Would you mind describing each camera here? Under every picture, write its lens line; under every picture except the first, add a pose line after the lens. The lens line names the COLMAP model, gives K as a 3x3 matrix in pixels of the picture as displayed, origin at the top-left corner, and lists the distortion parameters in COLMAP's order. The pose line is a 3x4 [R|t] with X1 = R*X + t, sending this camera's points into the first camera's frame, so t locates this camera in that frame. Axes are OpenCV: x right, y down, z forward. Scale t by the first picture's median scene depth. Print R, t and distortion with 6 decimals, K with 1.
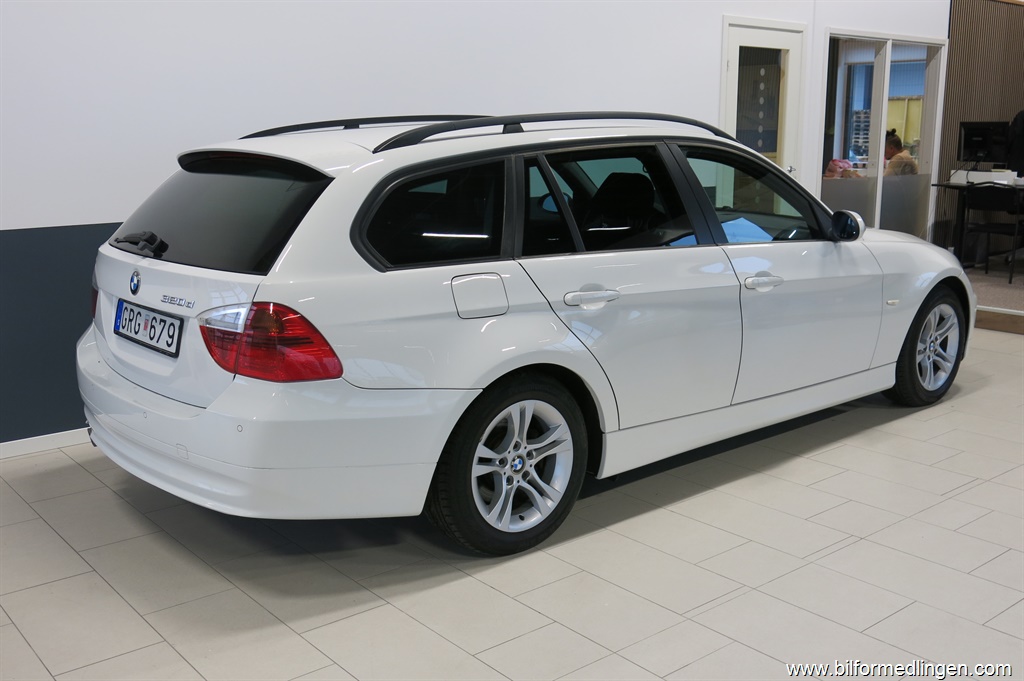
lens RADIAL K [[1024.5, 0, 511.9], [0, 1024.5, 340.8], [0, 0, 1]] dist [-0.003945, 0.000000]
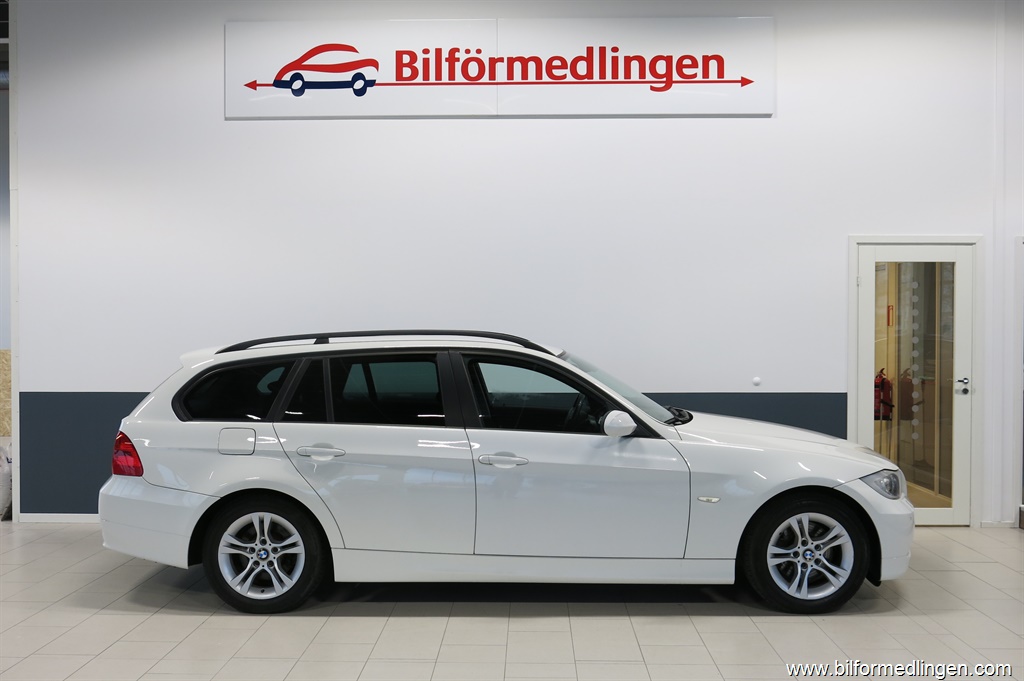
lens RADIAL K [[957.2, 0, 510.3], [0, 957.2, 340.4], [0, 0, 1]] dist [-0.017910, -0.004850]
pose [[0.752205, 0.009976, -0.658853, 1.193857], [-0.136571, 0.980534, -0.141074, -0.042345], [0.644621, 0.196097, 0.738925, 0.108489]]
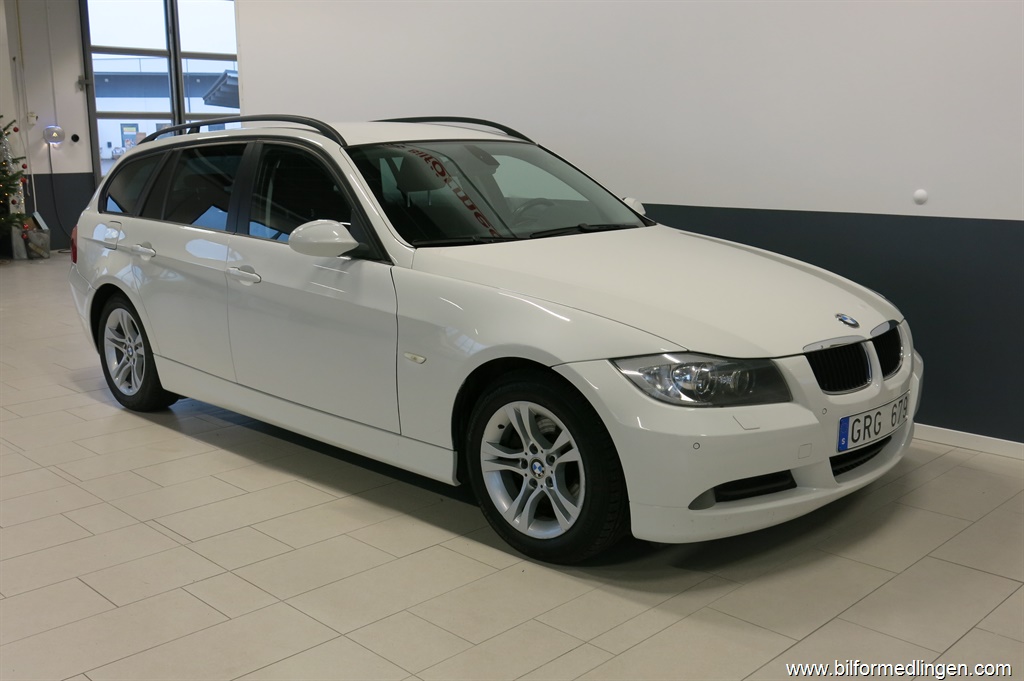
lens RADIAL K [[1024.5, 0, 513.0], [0, 1024.5, 341.4], [0, 0, 1]] dist [-0.003945, 0.000000]
pose [[0.088386, 0.193782, -0.977055, 1.494424], [-0.194547, 0.965362, 0.173864, -0.260905], [0.976903, 0.174716, 0.123024, 1.322670]]
